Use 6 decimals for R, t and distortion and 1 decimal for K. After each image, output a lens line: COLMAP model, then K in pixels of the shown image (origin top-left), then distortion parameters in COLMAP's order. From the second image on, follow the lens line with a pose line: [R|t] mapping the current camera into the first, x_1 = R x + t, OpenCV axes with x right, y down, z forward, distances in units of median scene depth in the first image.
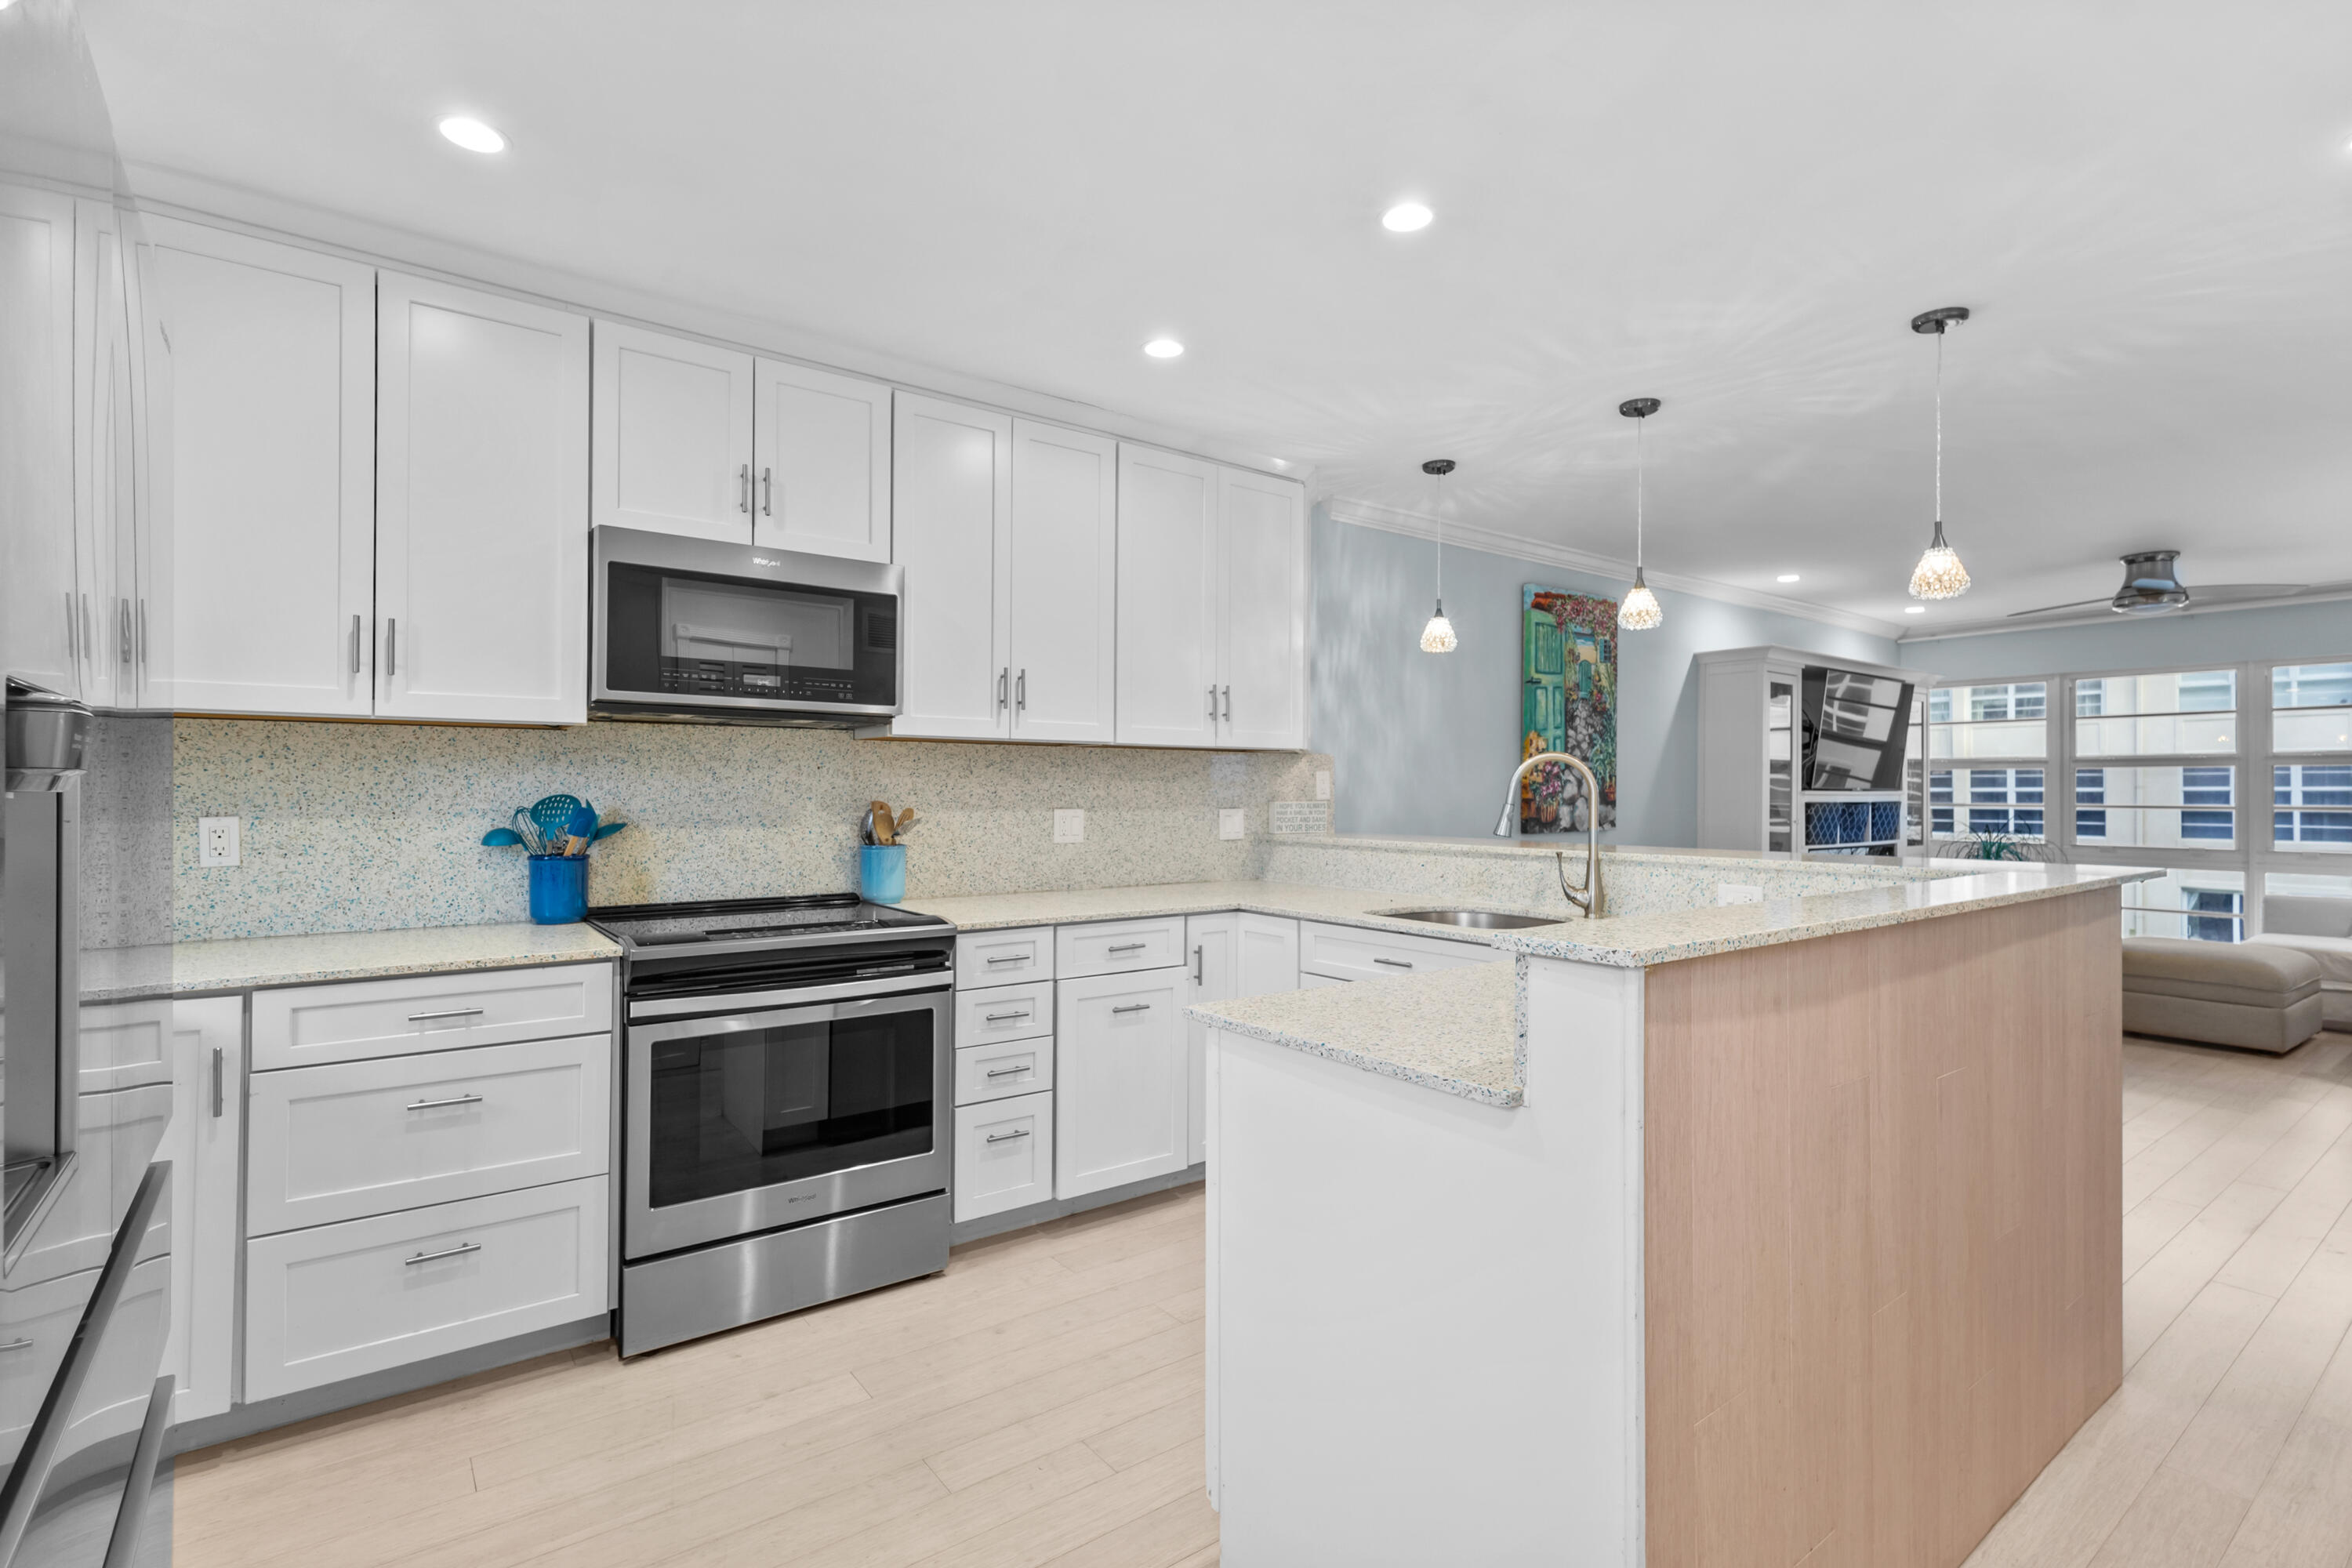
lens RADIAL K [[1086.3, 0, 1171.8], [0, 1086.3, 785.5], [0, 0, 1]] dist [0.002591, 0.001005]
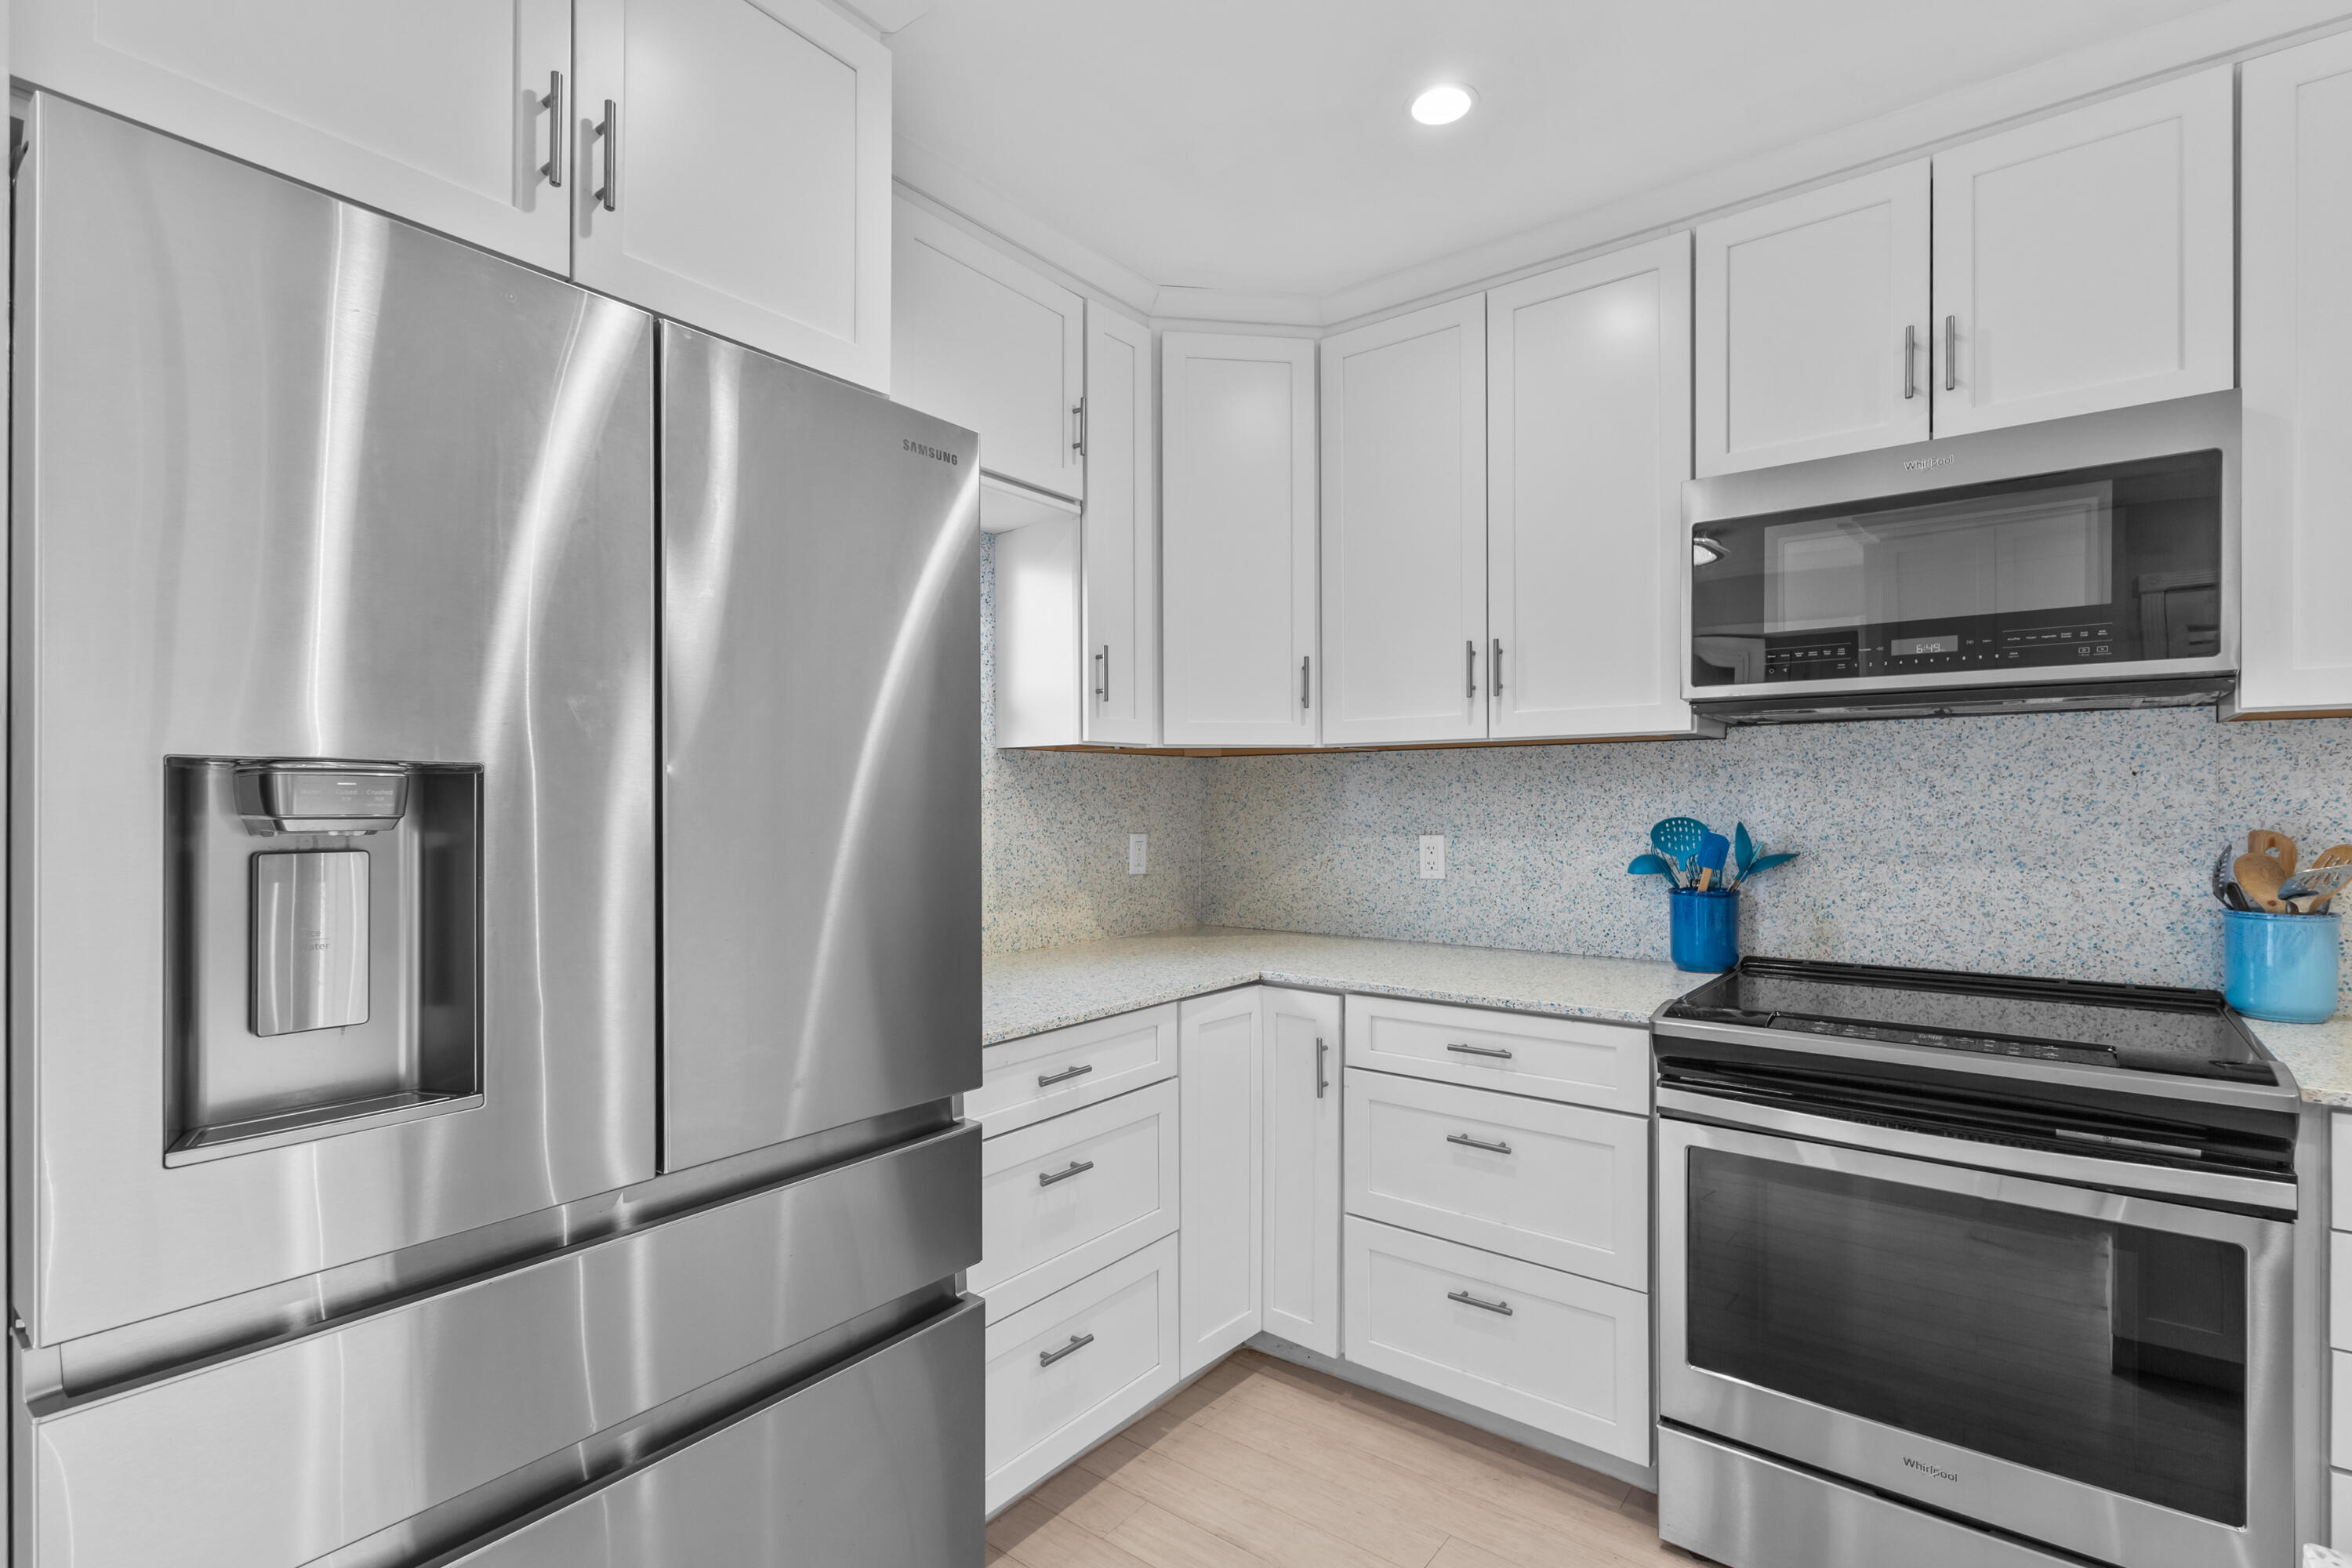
lens RADIAL K [[1097.7, 0, 1170.9], [0, 1097.7, 805.2], [0, 0, 1]] dist [0.002533, 0.000980]
pose [[0.262855, -0.001598, -0.964834, 0.120843], [0.010656, 0.999942, 0.001248, -0.005095], [0.964776, -0.010610, 0.262857, 0.323489]]
